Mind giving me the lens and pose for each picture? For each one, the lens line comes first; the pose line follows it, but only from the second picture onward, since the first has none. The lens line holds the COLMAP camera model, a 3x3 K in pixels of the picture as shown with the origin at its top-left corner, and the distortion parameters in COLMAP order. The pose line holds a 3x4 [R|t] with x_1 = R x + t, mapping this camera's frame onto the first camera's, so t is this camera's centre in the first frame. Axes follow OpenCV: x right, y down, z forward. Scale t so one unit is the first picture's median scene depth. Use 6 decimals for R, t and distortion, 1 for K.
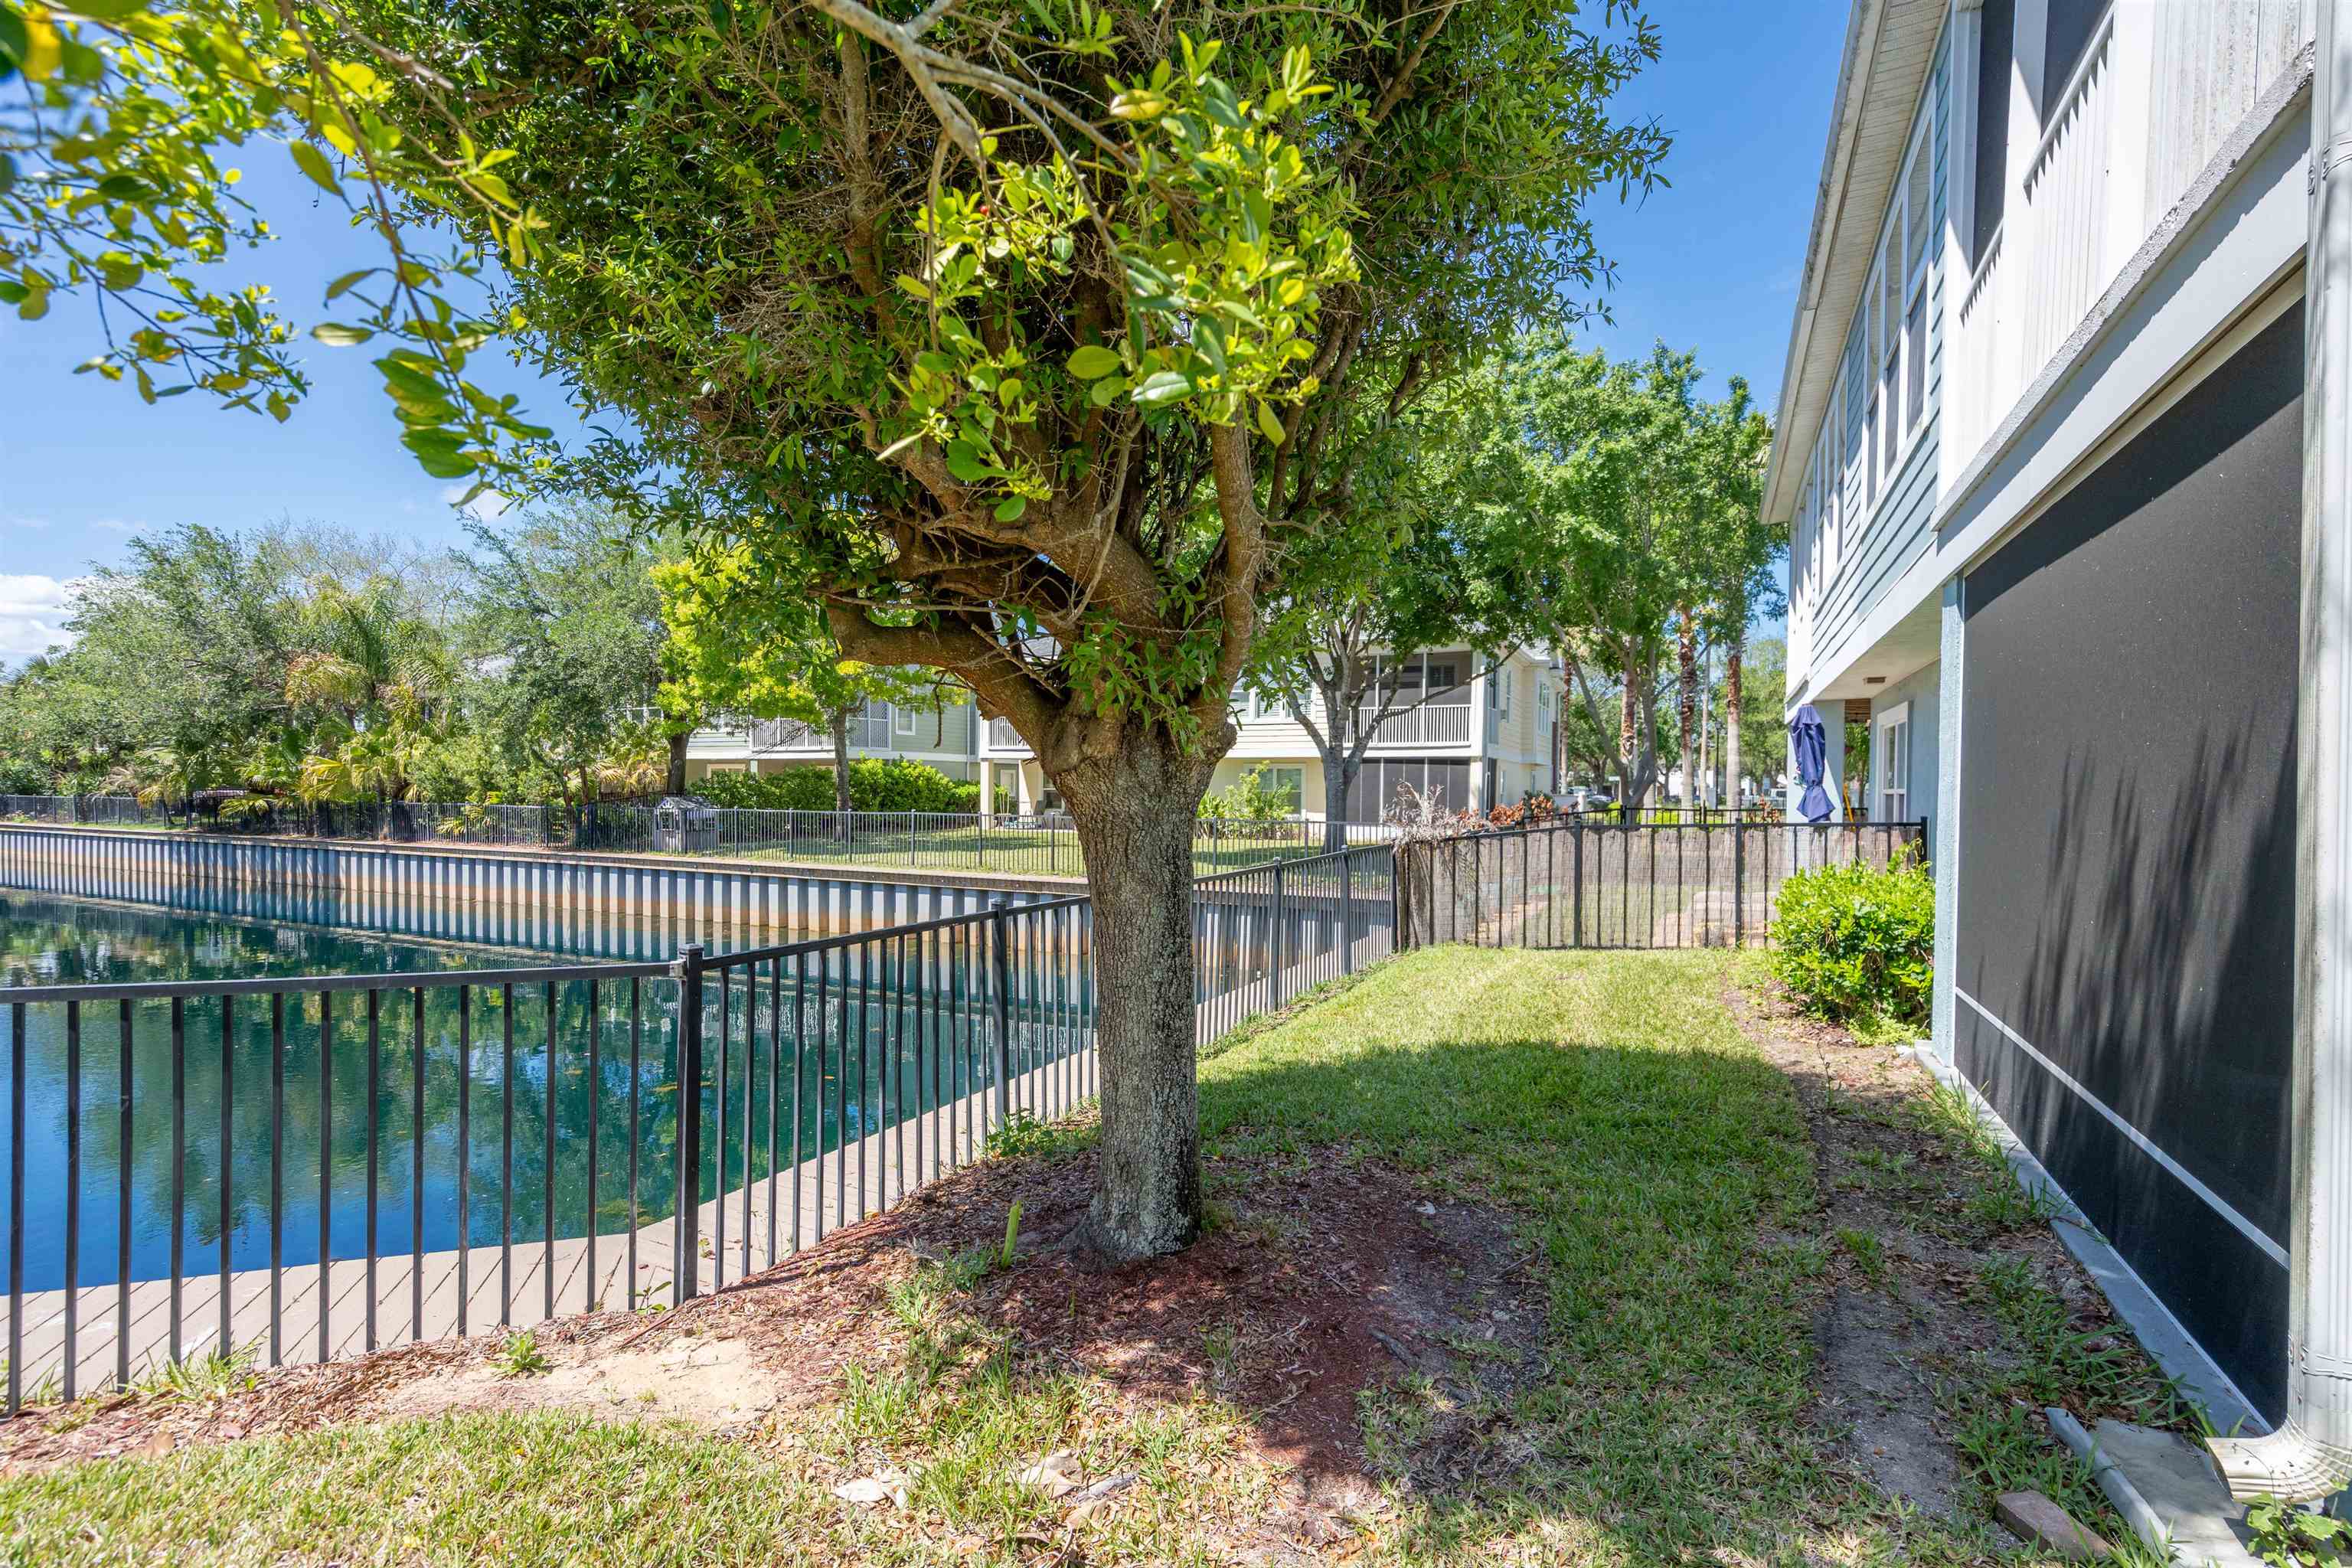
lens RADIAL K [[1070.0, 0, 1180.2], [0, 1070.0, 794.6], [0, 0, 1]] dist [-0.000439, 0.001046]
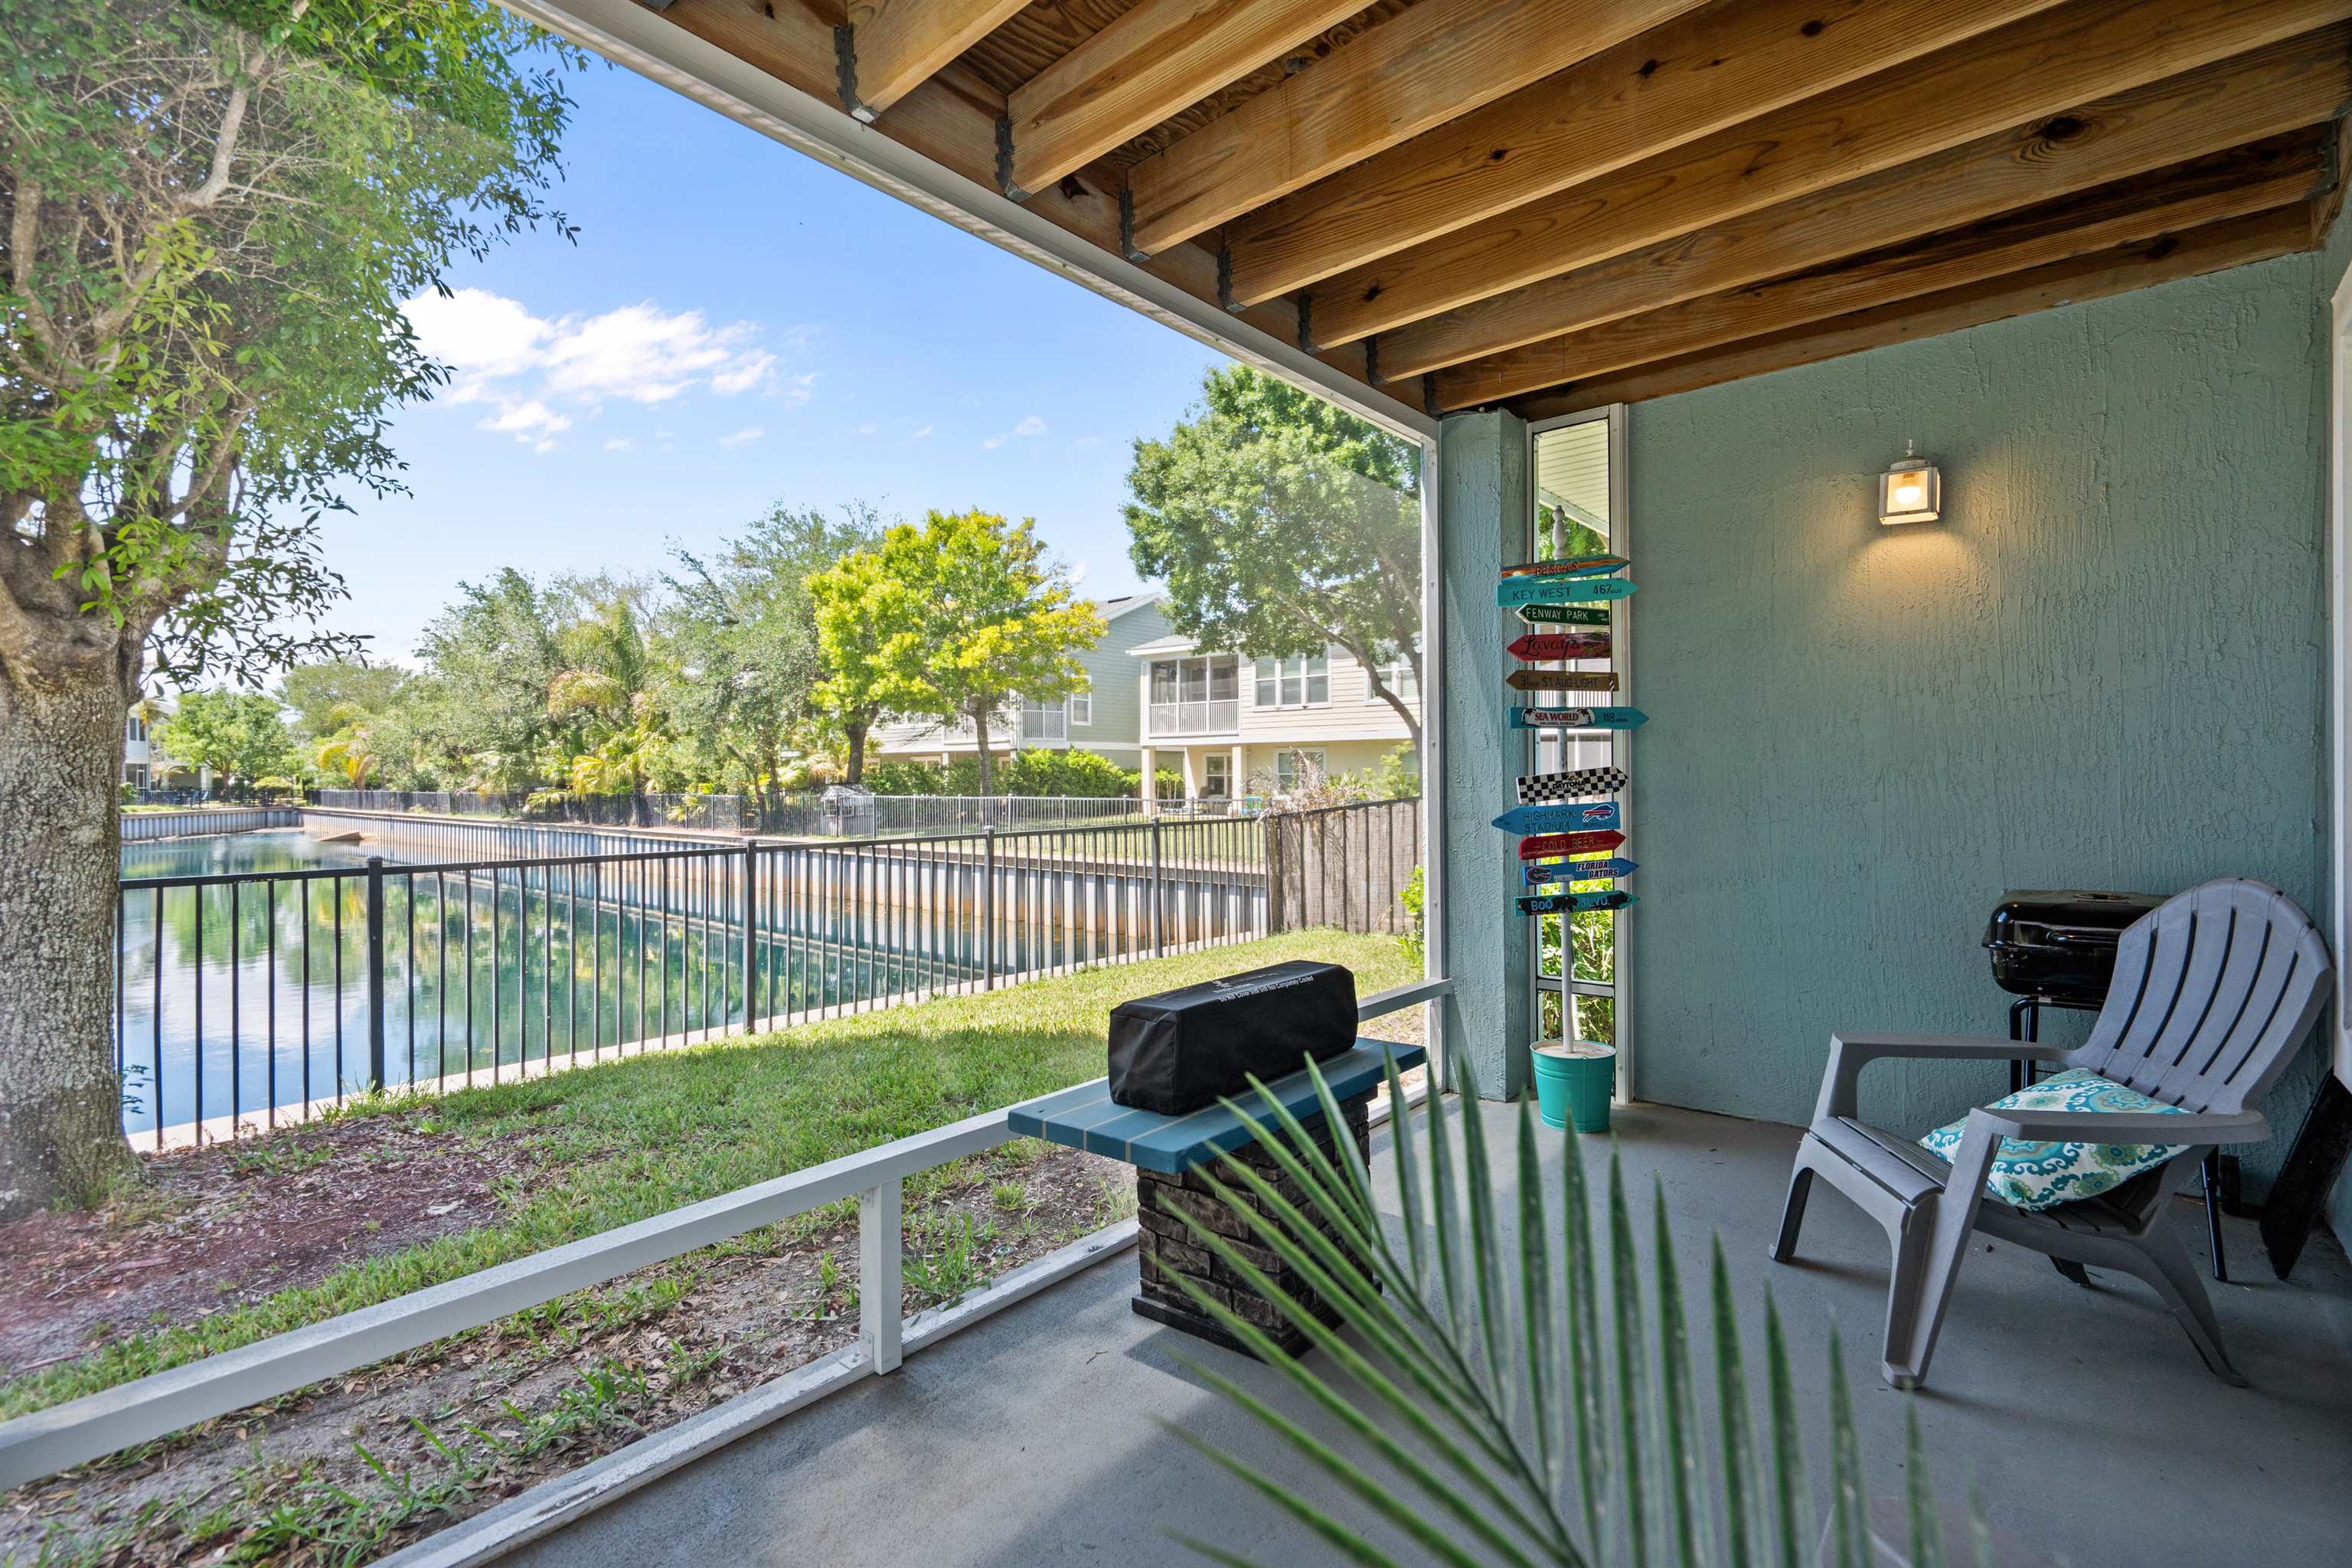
lens RADIAL K [[1054.4, 0, 1169.0], [0, 1054.4, 773.3], [0, 0, 1]] dist [0.000450, 0.000624]
pose [[0.967728, -0.014237, -0.251593, 0.123243], [0.011478, 0.999857, -0.012433, 0.006552], [0.251734, 0.009144, 0.967753, 0.039119]]
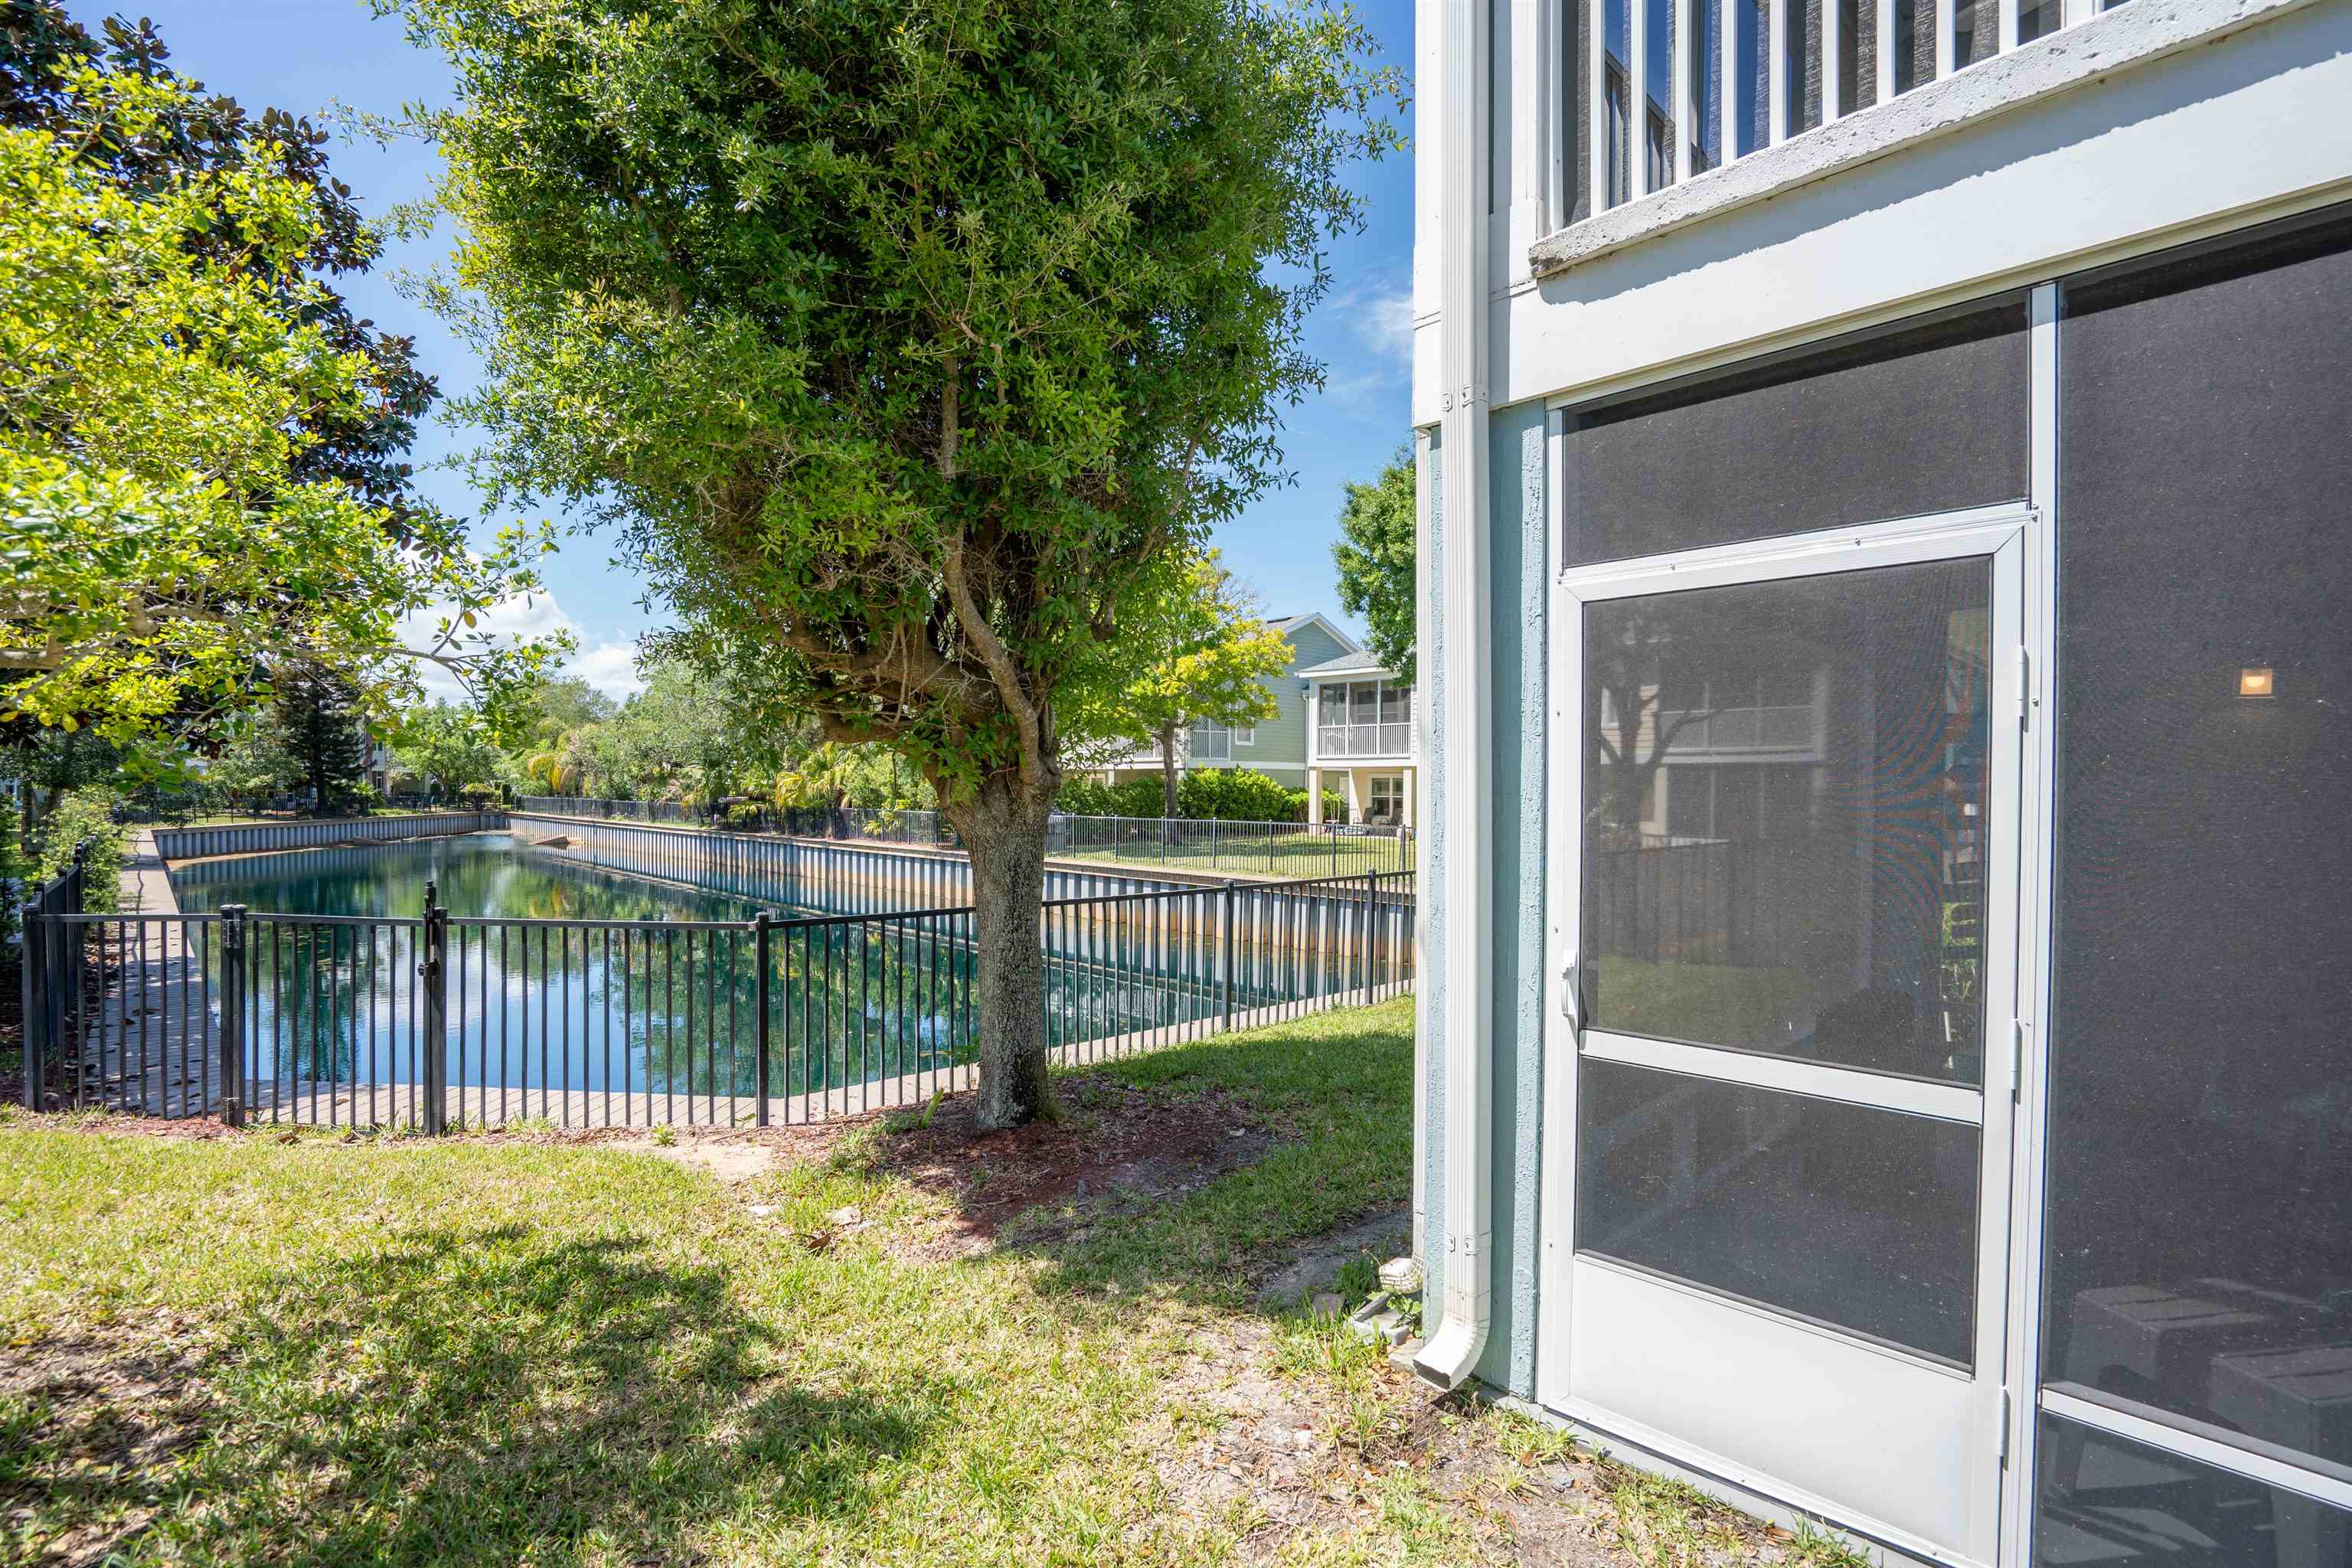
lens RADIAL K [[1080.5, 0, 1176.0], [0, 1080.5, 784.0], [0, 0, 1]] dist [-0.042754, 0.000320]
pose [[0.937571, -0.003856, -0.347773, 0.076056], [-0.001104, 0.999900, -0.014065, -0.003456], [0.347793, 0.013571, 0.937473, -0.035054]]
